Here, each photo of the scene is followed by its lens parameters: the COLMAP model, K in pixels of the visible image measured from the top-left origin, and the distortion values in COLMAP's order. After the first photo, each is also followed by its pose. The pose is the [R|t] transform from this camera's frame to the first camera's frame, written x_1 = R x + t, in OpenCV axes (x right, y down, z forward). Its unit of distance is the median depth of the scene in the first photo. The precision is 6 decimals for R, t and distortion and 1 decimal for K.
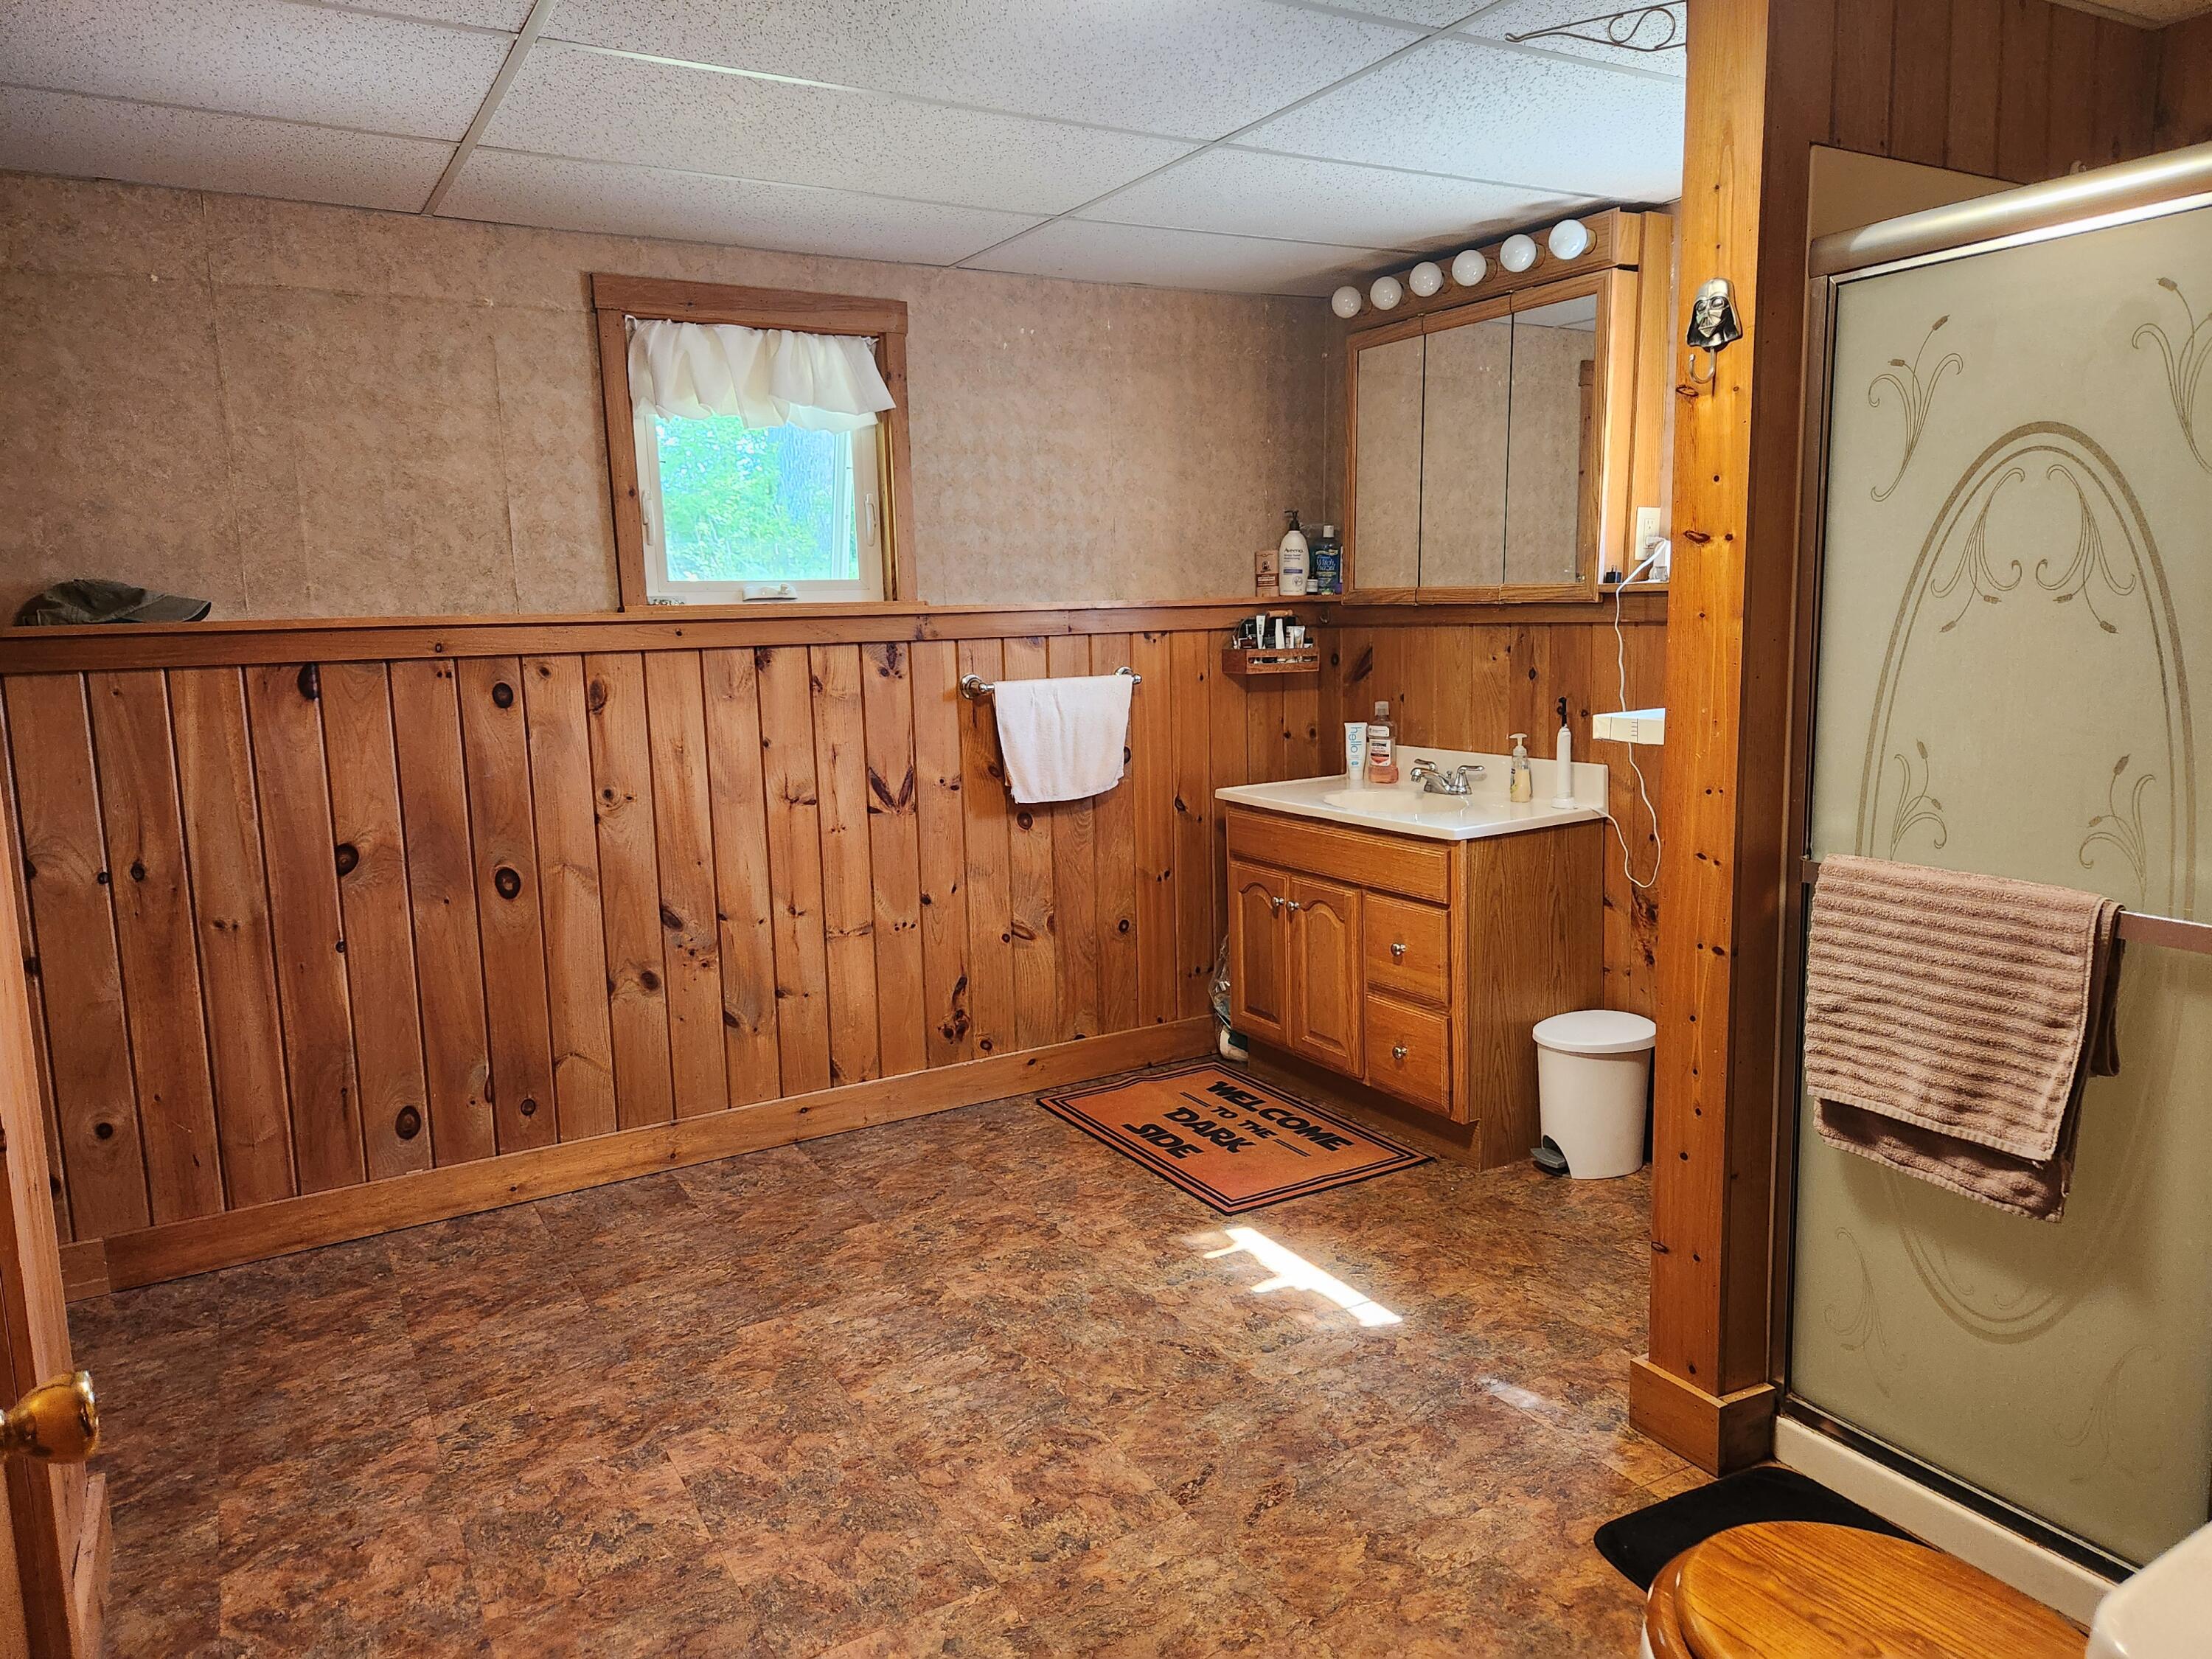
lens RADIAL K [[1490.0, 0, 1099.6], [0, 1490.0, 821.1], [0, 0, 1]] dist [0.069815, -0.055315]
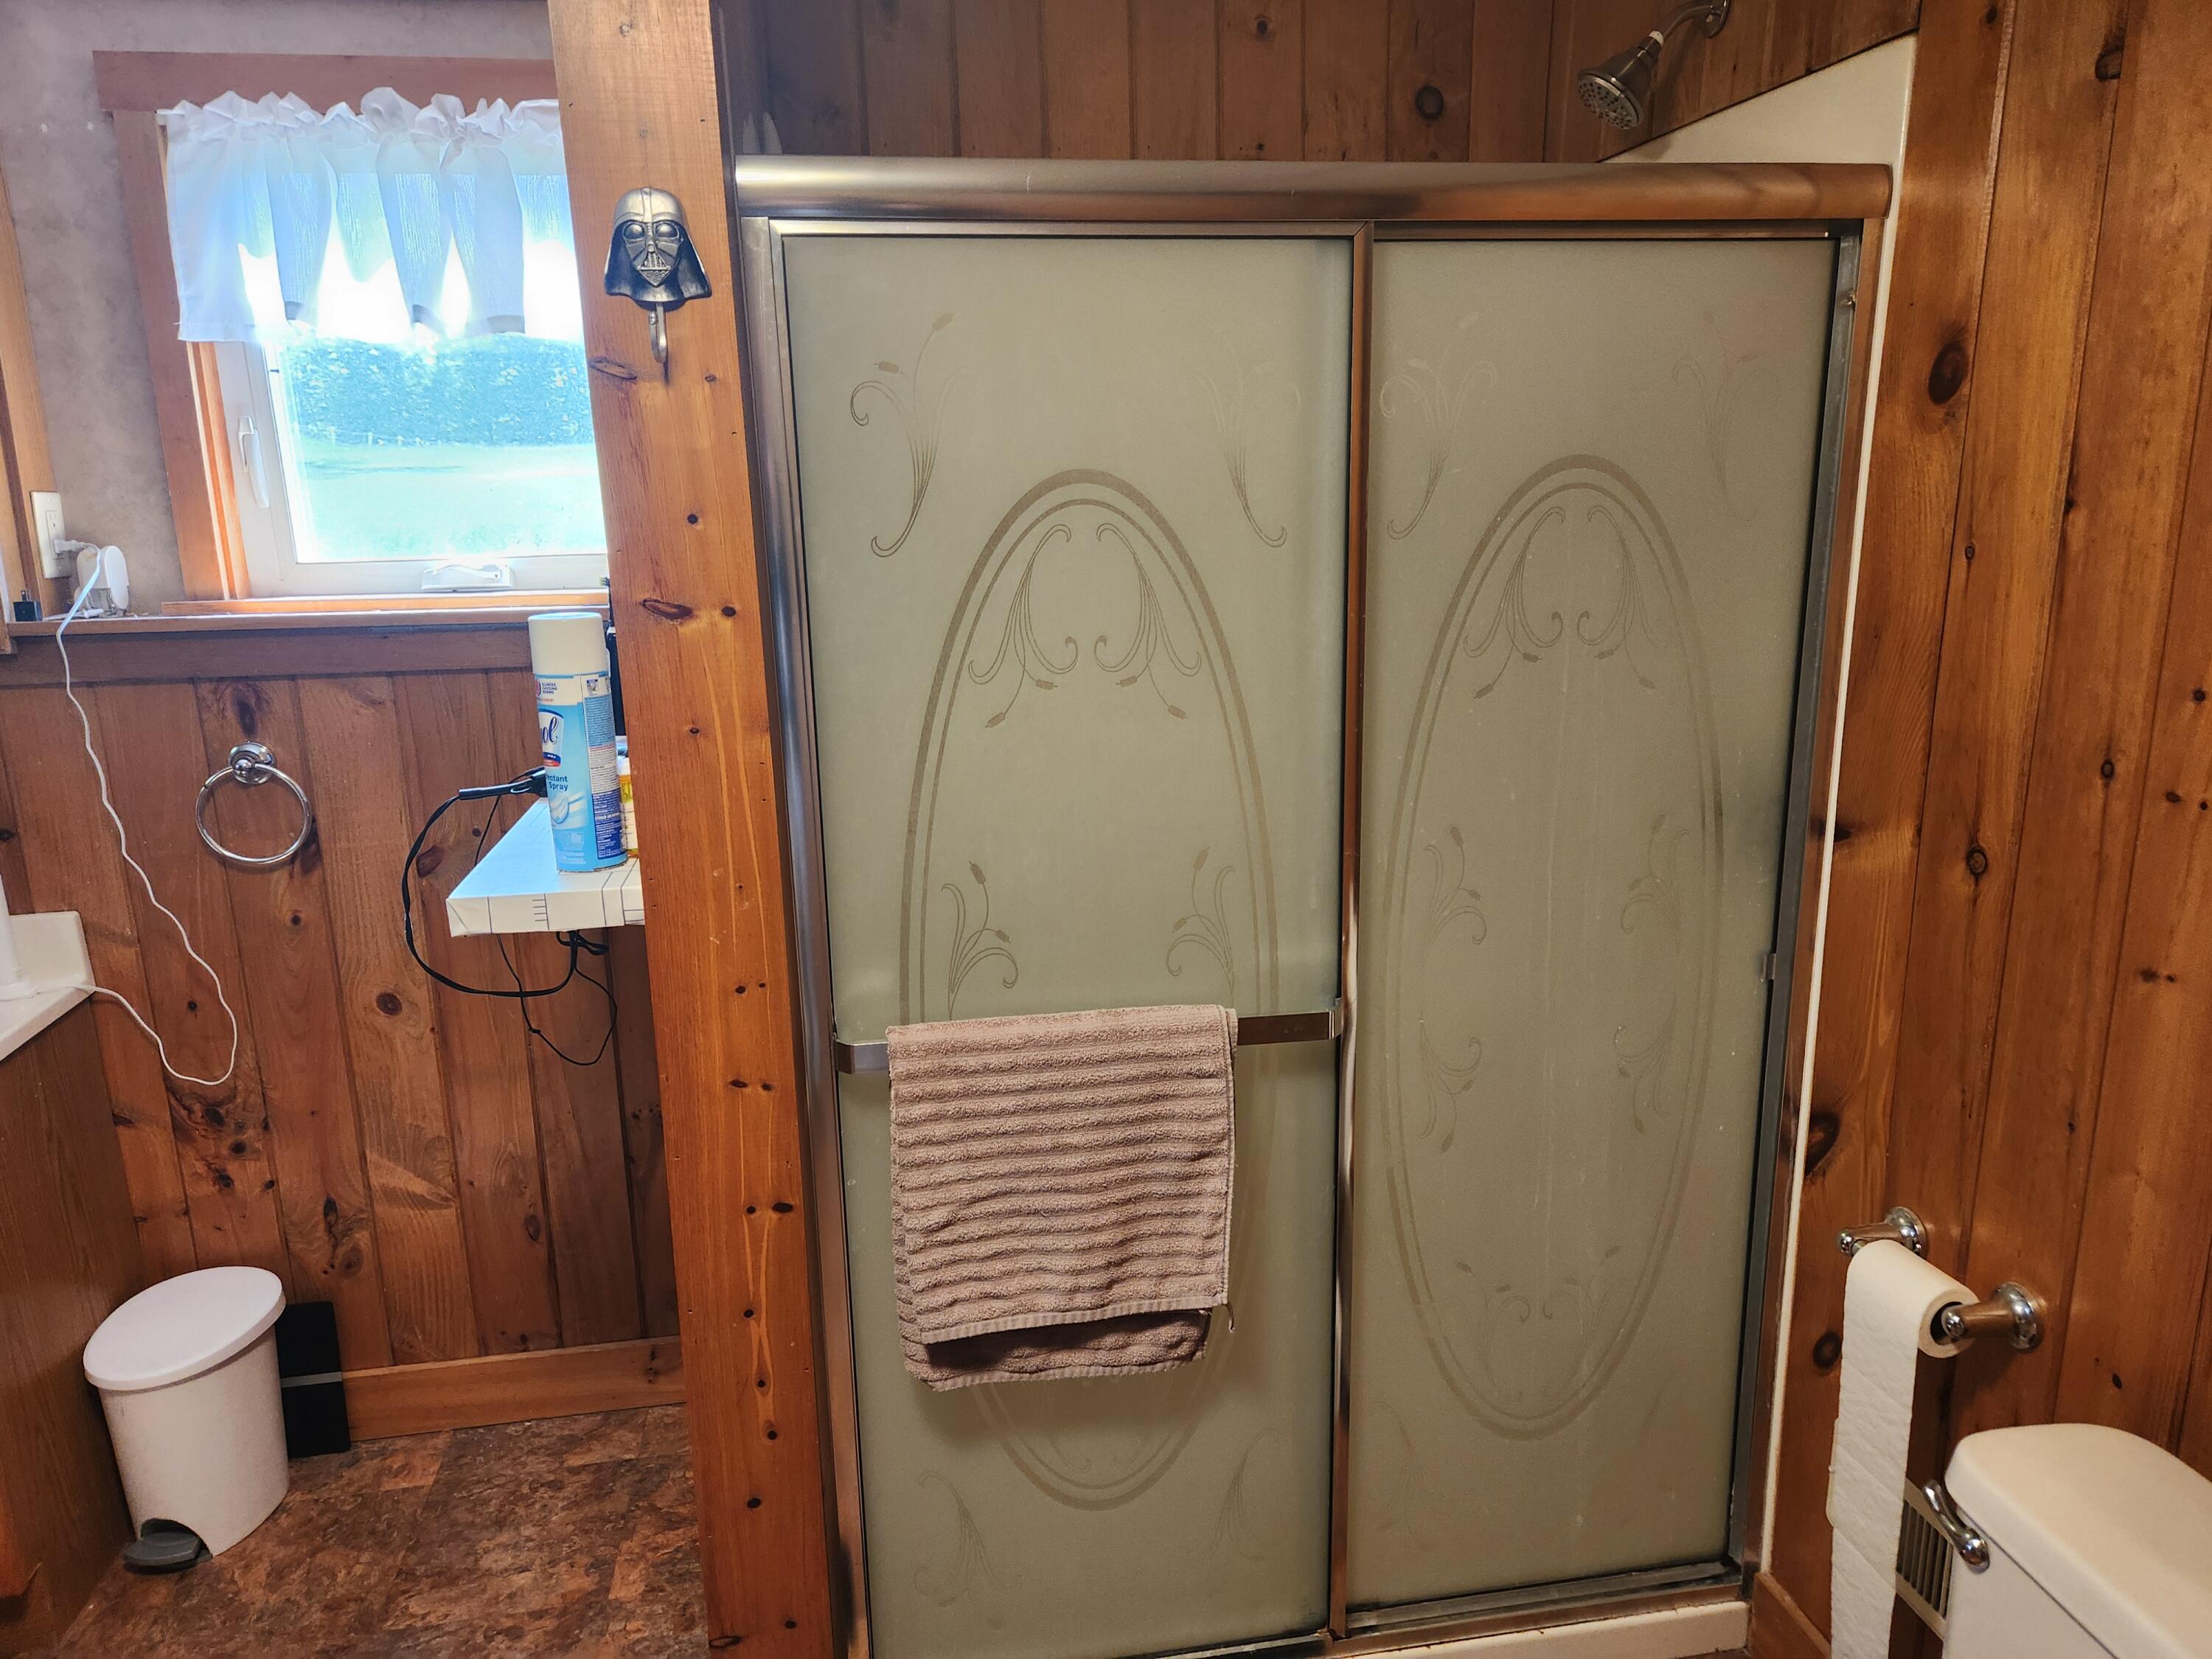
lens RADIAL K [[1490.0, 0, 1112.8], [0, 1490.0, 837.5], [0, 0, 1]] dist [0.069815, -0.055315]
pose [[0.346720, -0.202712, 0.915802, -0.141989], [0.149137, 0.975861, 0.159543, -0.182172], [-0.926036, 0.081263, 0.368583, 0.657435]]
